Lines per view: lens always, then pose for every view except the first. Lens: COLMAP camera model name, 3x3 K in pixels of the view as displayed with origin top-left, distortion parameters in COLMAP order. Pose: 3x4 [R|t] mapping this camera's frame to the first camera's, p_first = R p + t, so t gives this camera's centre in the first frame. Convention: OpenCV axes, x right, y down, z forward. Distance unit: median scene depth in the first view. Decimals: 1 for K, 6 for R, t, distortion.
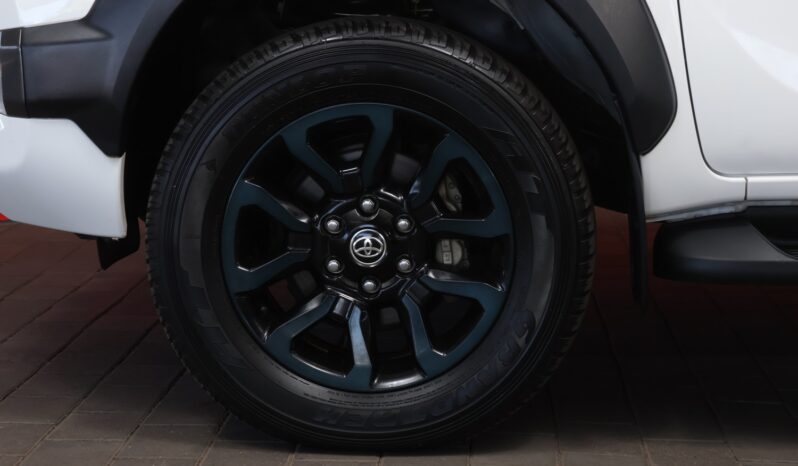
lens RADIAL K [[1766.6, 0, 398.0], [0, 1766.6, 237.0], [0, 0, 1]] dist [0.113314, 0.000000]
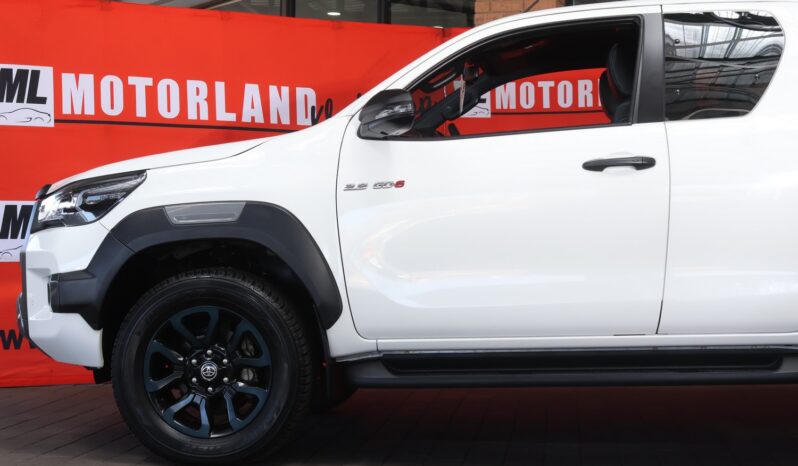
lens RADIAL K [[1404.4, 0, 393.0], [0, 1404.4, 236.8], [0, 0, 1]] dist [0.028564, 0.000000]
pose [[0.994600, -0.005669, -0.103627, 0.396124], [-0.010240, 0.988274, -0.152345, 0.104999], [0.103276, 0.152584, 0.982880, -0.729982]]
